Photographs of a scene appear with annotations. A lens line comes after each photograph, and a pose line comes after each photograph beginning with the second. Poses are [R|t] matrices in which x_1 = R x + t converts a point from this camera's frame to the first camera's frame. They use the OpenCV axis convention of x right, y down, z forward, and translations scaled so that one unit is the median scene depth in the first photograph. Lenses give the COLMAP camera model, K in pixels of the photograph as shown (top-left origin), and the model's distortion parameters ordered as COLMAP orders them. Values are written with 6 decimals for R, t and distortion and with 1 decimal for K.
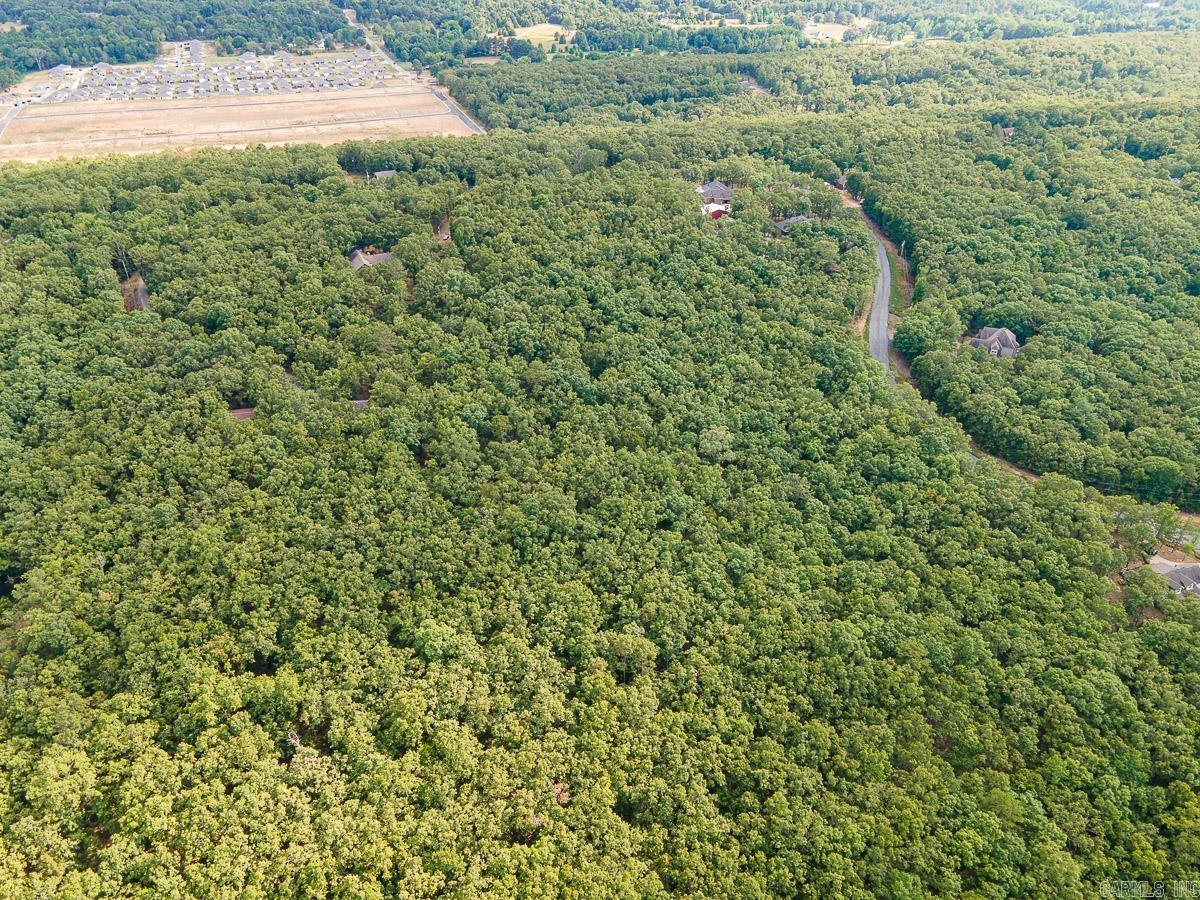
lens RADIAL K [[823.9, 0, 600.0], [0, 823.9, 450.0], [0, 0, 1]] dist [0.055813, 0.005197]
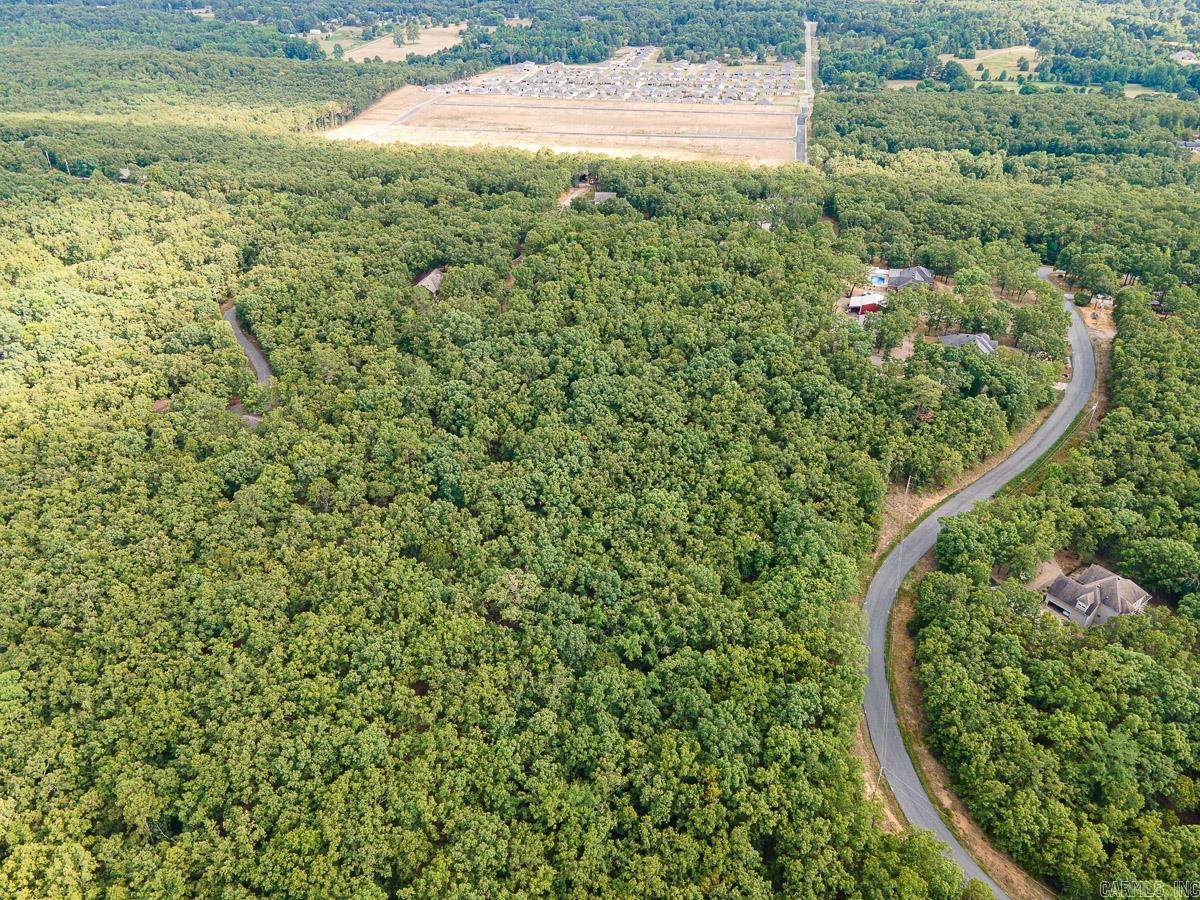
lens RADIAL K [[823.9, 0, 600.0], [0, 823.9, 450.0], [0, 0, 1]] dist [0.055813, 0.005197]
pose [[0.850934, 0.288301, -0.439082, 0.367400], [-0.292041, 0.954475, 0.060737, -0.149937], [0.436604, 0.076547, 0.896392, 0.210954]]
